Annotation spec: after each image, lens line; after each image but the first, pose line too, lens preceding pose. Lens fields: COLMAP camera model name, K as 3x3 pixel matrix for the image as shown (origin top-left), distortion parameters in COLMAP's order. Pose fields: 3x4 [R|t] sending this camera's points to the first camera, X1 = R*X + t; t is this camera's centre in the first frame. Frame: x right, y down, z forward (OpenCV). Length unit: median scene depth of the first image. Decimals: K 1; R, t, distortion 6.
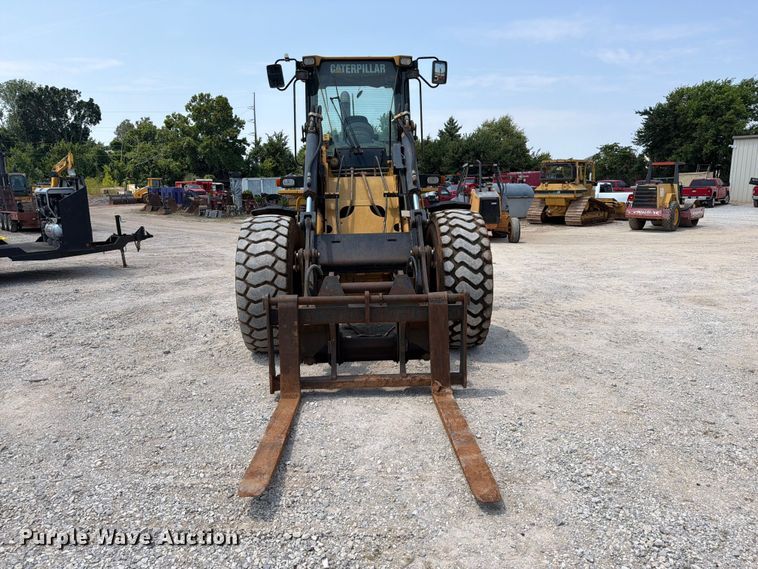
lens RADIAL K [[532.1, 0, 384.6], [0, 532.1, 289.7], [0, 0, 1]] dist [0.048283, -0.067012]
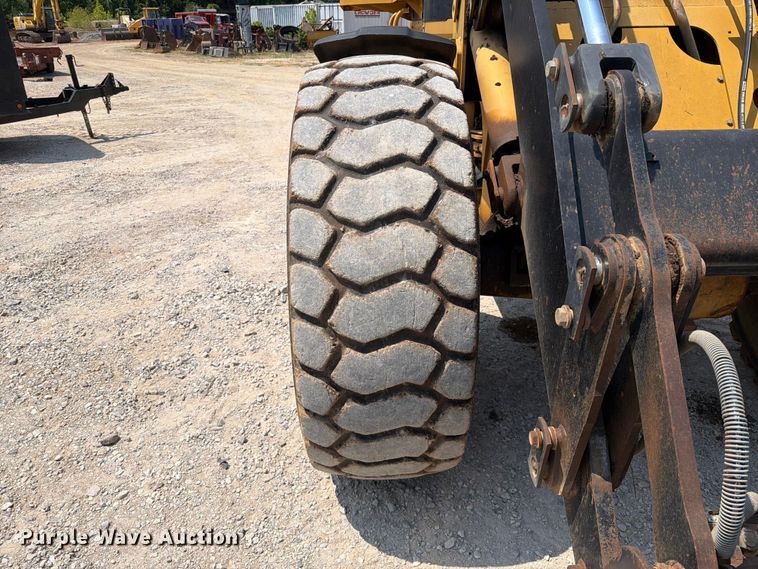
lens RADIAL K [[532.1, 0, 372.4], [0, 532.1, 281.9], [0, 0, 1]] dist [0.048283, -0.067012]
pose [[0.998659, 0.022525, -0.046605, -0.118003], [-0.009609, 0.965377, 0.260683, -0.055709], [0.050864, -0.259886, 0.964299, 0.390773]]
